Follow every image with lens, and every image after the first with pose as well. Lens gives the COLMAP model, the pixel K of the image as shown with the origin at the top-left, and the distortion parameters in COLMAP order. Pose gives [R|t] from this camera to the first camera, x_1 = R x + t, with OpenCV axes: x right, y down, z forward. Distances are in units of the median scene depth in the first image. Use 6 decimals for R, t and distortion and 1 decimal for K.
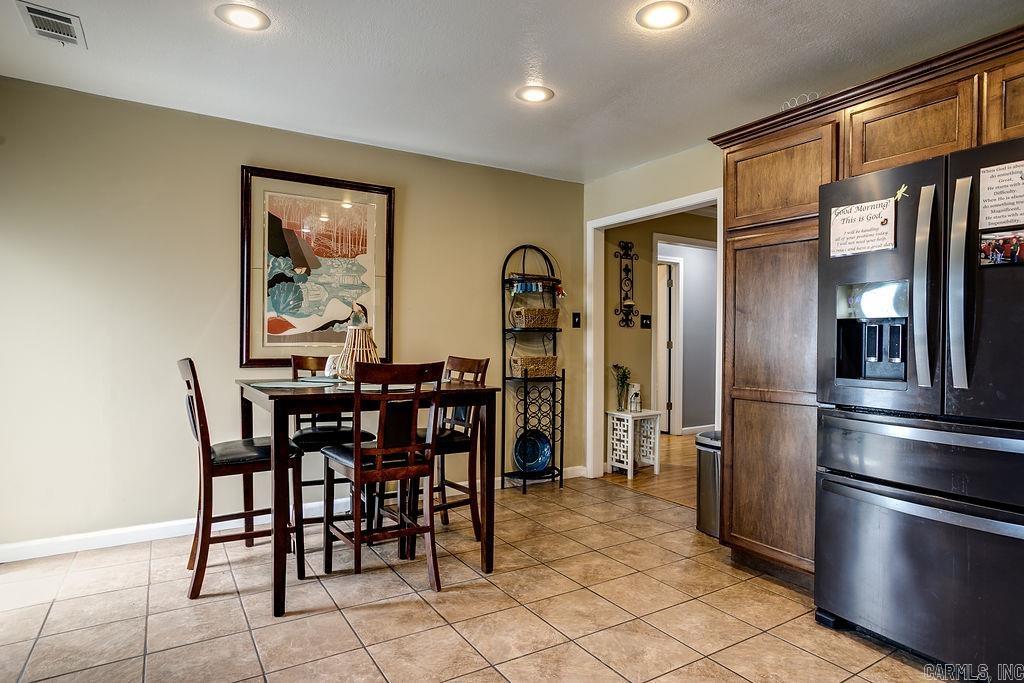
lens RADIAL K [[593.3, 0, 510.0], [0, 593.3, 343.5], [0, 0, 1]] dist [-0.032679, 0.000727]
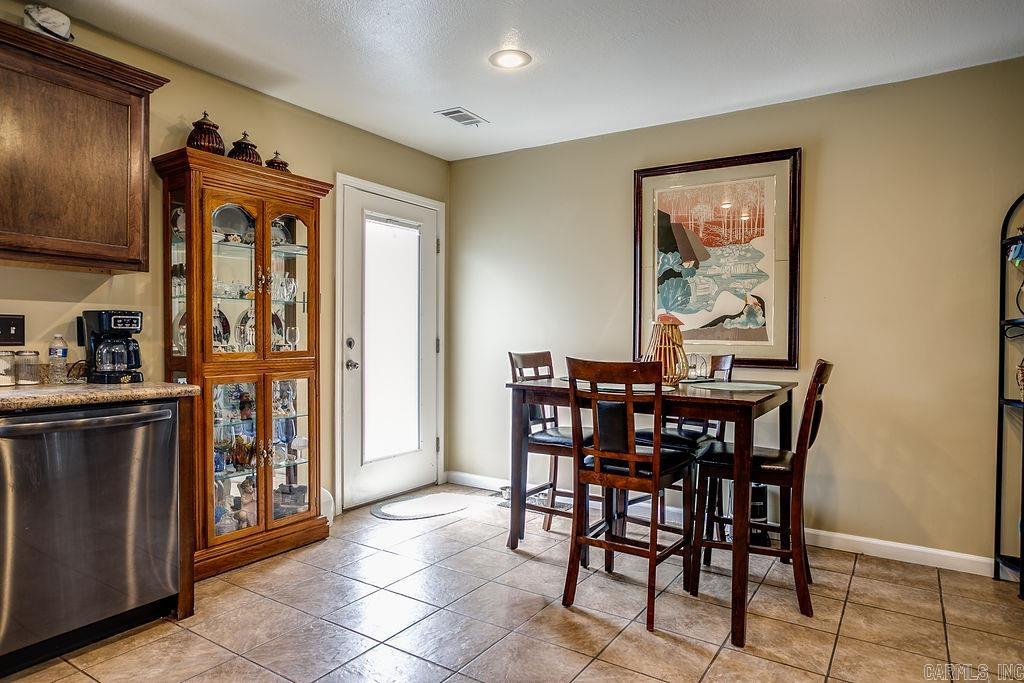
lens RADIAL K [[637.6, 0, 514.2], [0, 637.6, 339.9], [0, 0, 1]] dist [-0.006195, -0.000158]
pose [[0.407405, 0.007575, -0.913216, 0.482099], [-0.013802, 0.999902, 0.002137, 0.000228], [0.913143, 0.011734, 0.407470, 0.333321]]
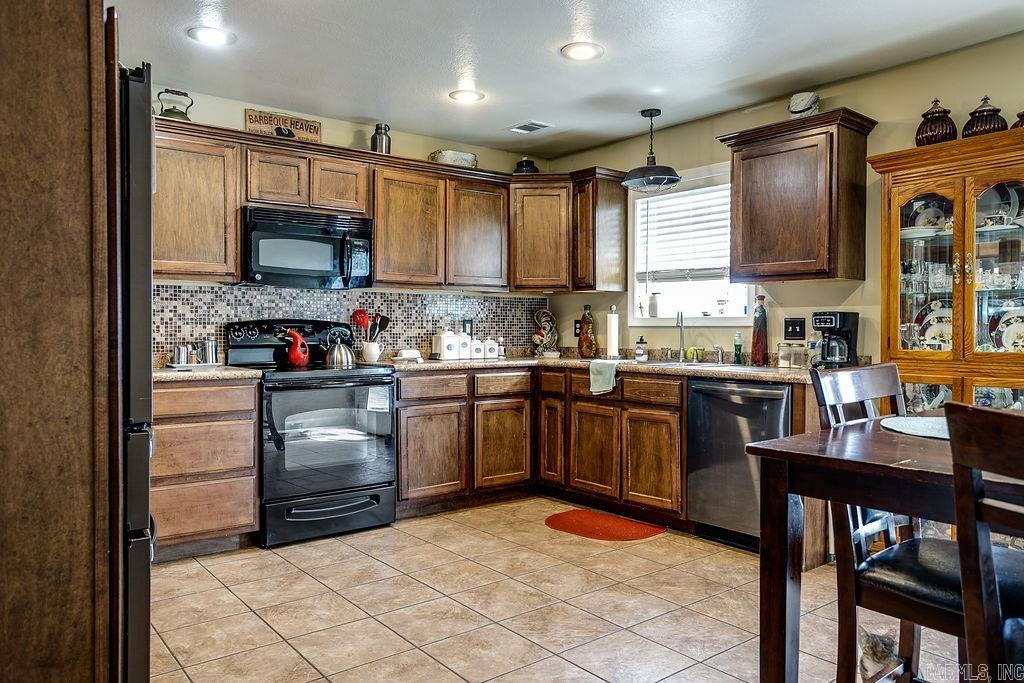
lens RADIAL K [[674.1, 0, 515.4], [0, 674.1, 337.6], [0, 0, 1]] dist [-0.003455, 0.000751]
pose [[-0.996620, -0.008698, -0.081688, 0.127580], [-0.010304, 0.999762, 0.019252, -0.003525], [0.081501, 0.020028, -0.996472, 1.150392]]
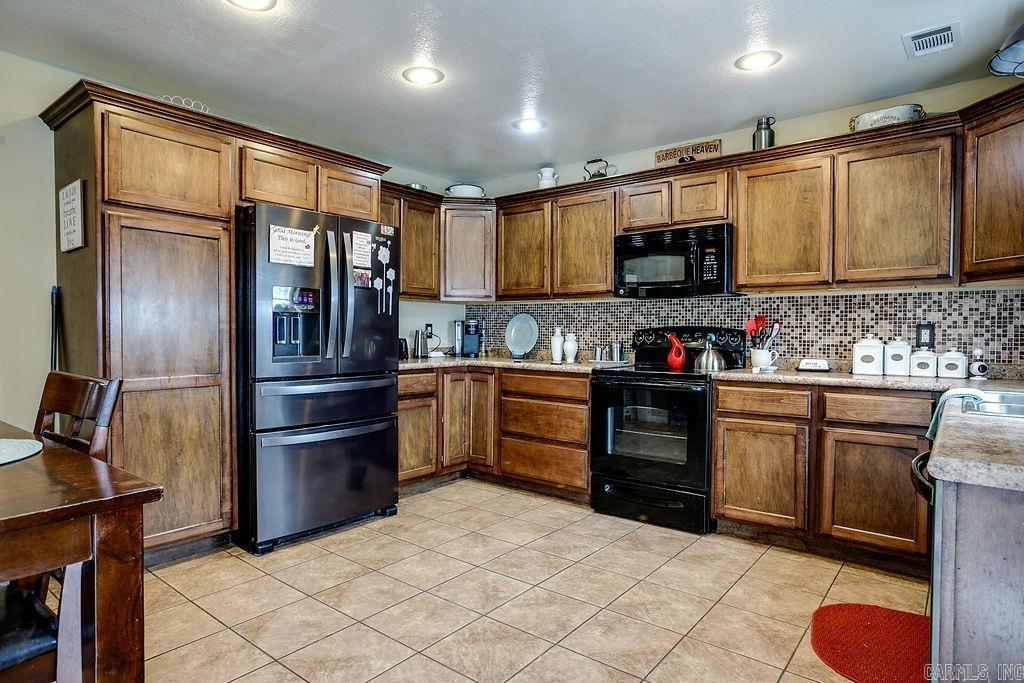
lens RADIAL K [[564.0, 0, 534.4], [0, 564.0, 342.9], [0, 0, 1]] dist [-0.059294, 0.054698]
pose [[-0.360980, -0.027382, 0.932172, -0.521390], [-0.003397, 0.999601, 0.028047, -0.005910], [-0.932568, 0.006958, -0.360929, 0.591982]]
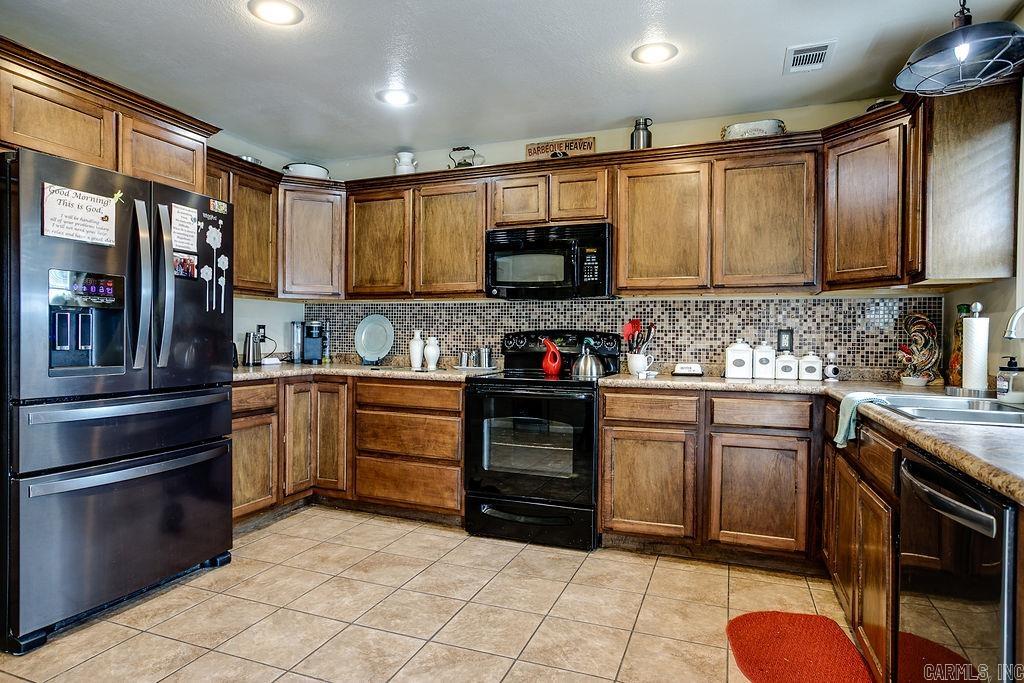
lens RADIAL K [[563.4, 0, 521.1], [0, 563.4, 344.6], [0, 0, 1]] dist [-0.053934, 0.039467]
pose [[-0.613491, -0.024511, 0.789321, -0.381893], [-0.010051, 0.999680, 0.023231, -0.004960], [-0.789638, 0.006319, -0.613541, 0.618727]]
